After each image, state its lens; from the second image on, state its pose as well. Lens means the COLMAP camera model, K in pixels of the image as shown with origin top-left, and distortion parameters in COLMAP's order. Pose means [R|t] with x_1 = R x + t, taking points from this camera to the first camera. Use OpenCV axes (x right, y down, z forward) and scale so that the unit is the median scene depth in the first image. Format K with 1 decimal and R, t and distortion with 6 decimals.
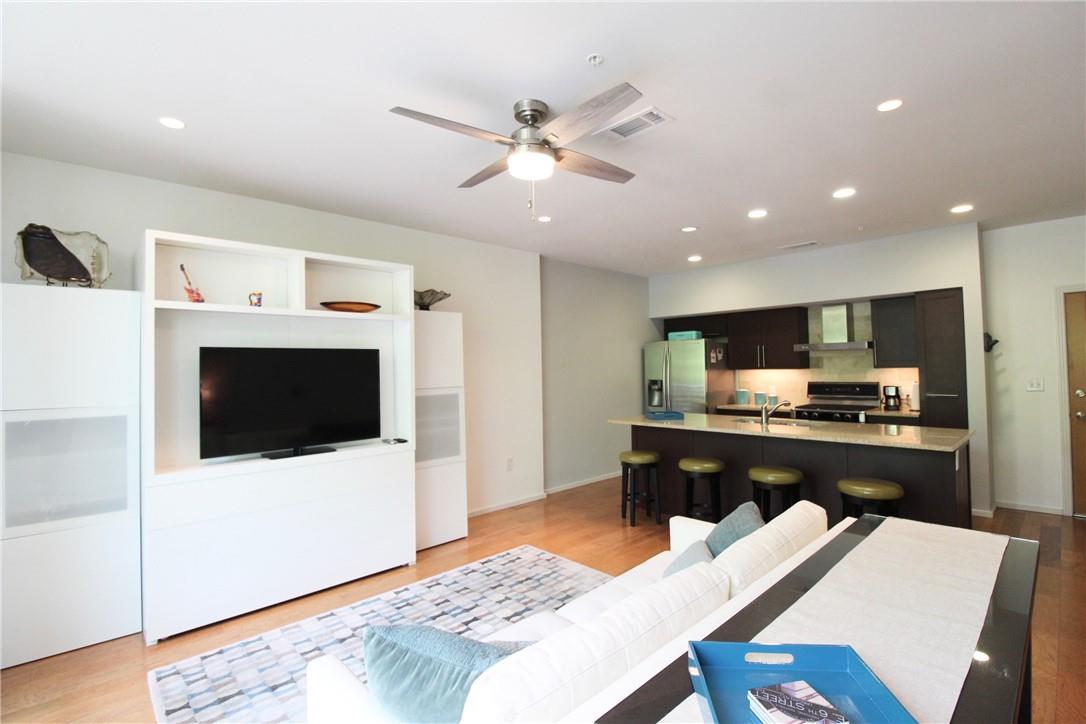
lens RADIAL K [[500.1, 0, 545.6], [0, 500.1, 353.1], [0, 0, 1]] dist [-0.000345, -0.012245]
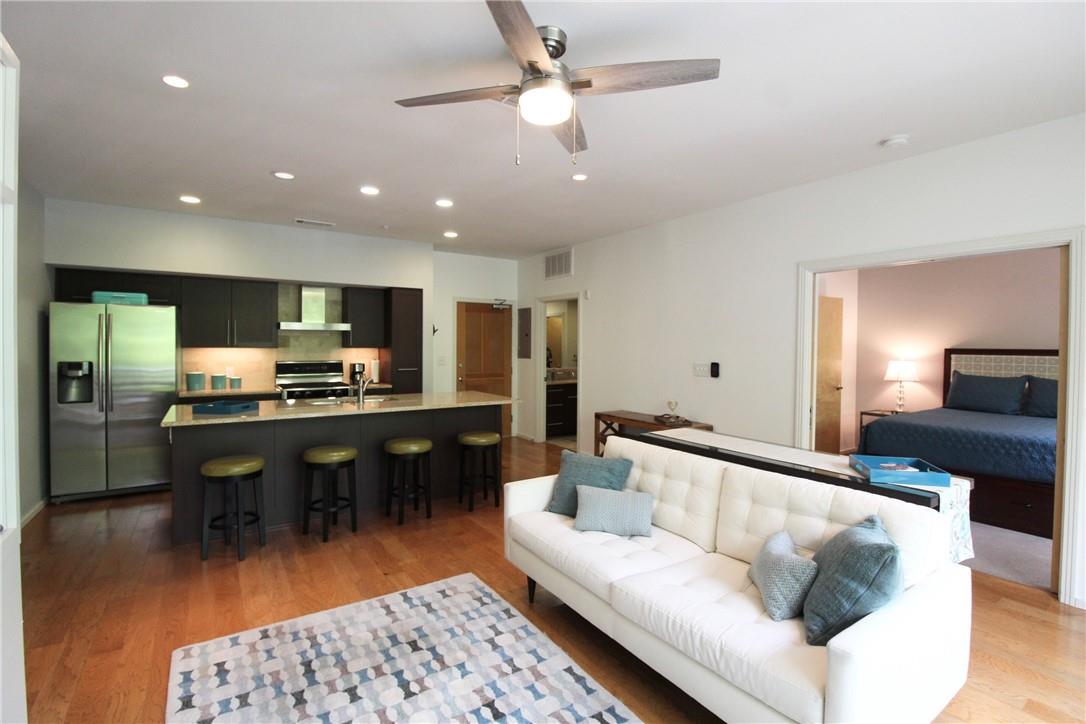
lens RADIAL K [[502.8, 0, 546.7], [0, 502.8, 353.2], [0, 0, 1]] dist [-0.000304, -0.012474]
pose [[0.168637, 0.002825, 0.985674, -0.561131], [-0.040328, 0.999178, 0.004036, 0.027987], [-0.984853, -0.040431, 0.168612, 0.534018]]
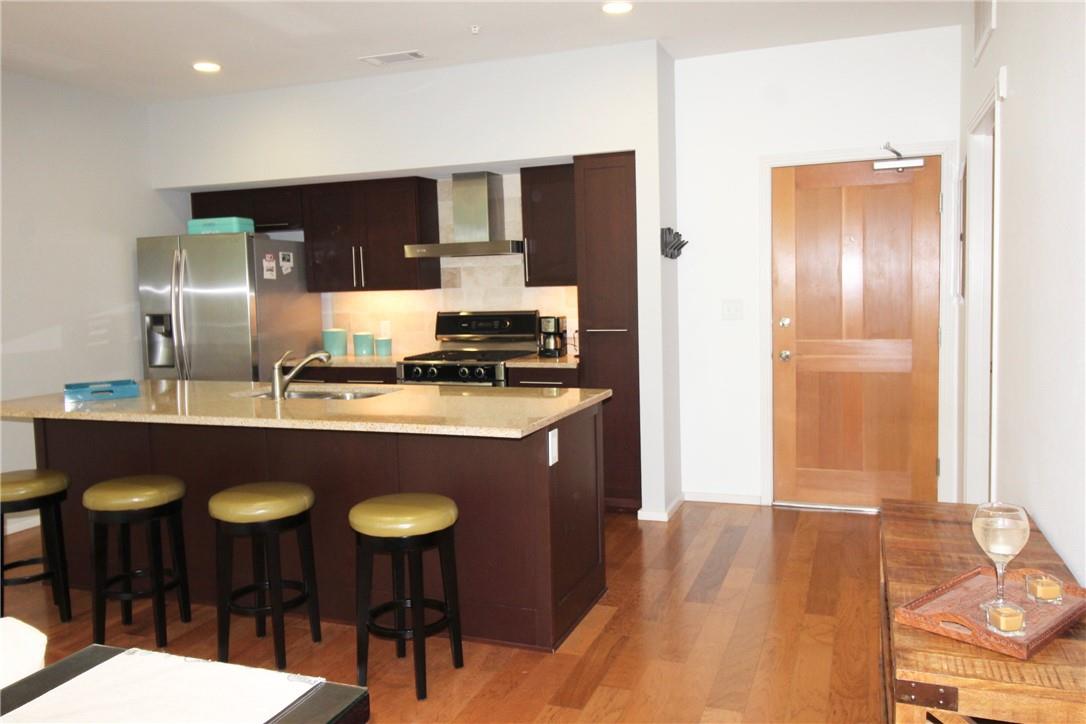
lens RADIAL K [[843.1, 0, 544.1], [0, 843.1, 339.5], [0, 0, 1]] dist [0.050989, 0.000170]
pose [[0.899516, -0.036748, 0.435339, 0.355284], [-0.001662, 0.996161, 0.087522, 0.007016], [-0.436884, -0.079451, 0.896002, 0.139049]]
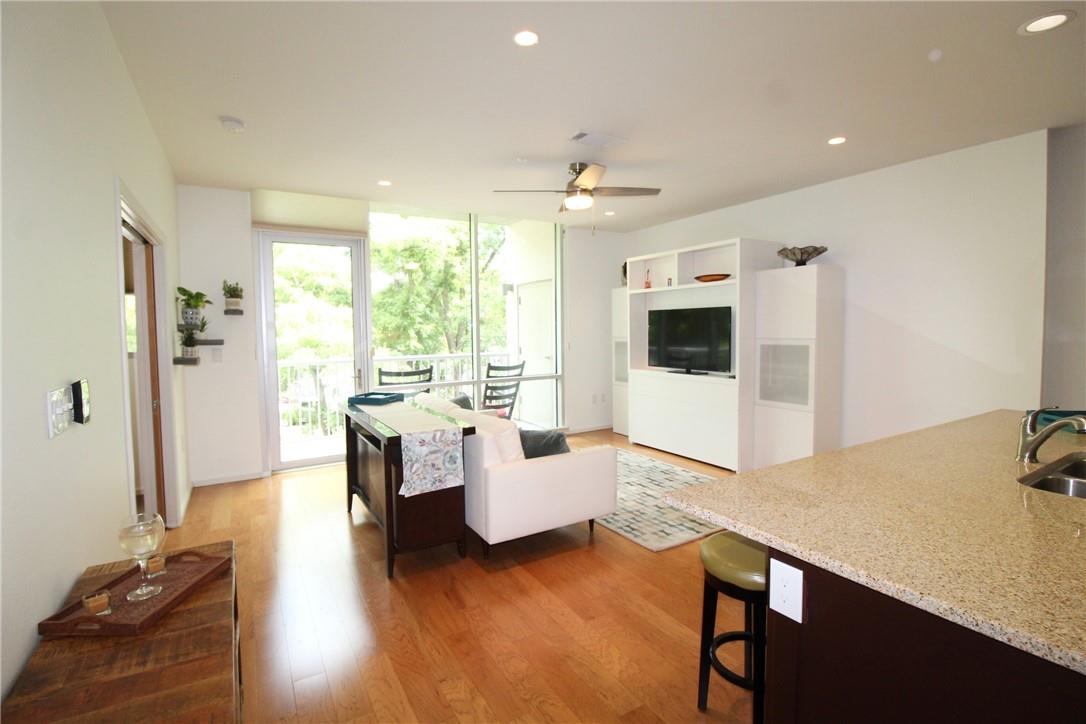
lens RADIAL K [[502.8, 0, 546.7], [0, 502.8, 353.2], [0, 0, 1]] dist [-0.000304, -0.012474]
pose [[-0.214900, 0.072375, -0.973951, 1.056175], [0.044557, 0.996939, 0.064252, 0.008695], [0.975619, -0.029588, -0.217467, 0.795691]]
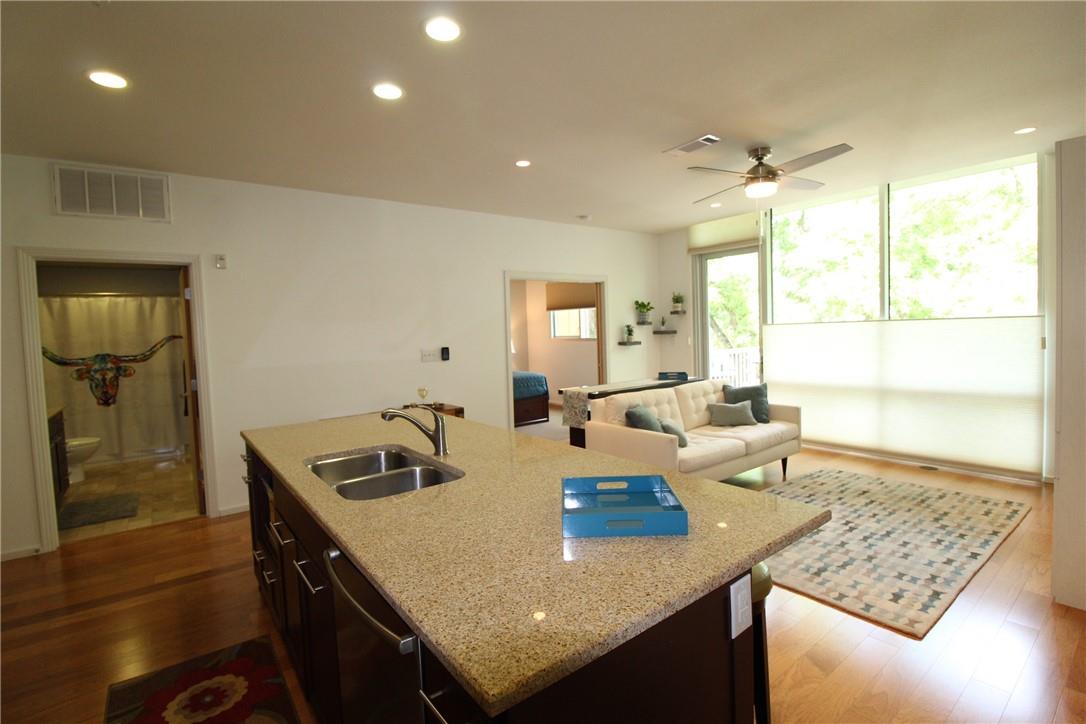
lens RADIAL K [[502.8, 0, 546.7], [0, 502.8, 353.2], [0, 0, 1]] dist [-0.000304, -0.012474]
pose [[-0.993043, 0.048493, 0.107302, 0.314012], [0.050587, 0.998577, 0.016884, 0.046979], [-0.106331, 0.022194, -0.994083, 1.684531]]
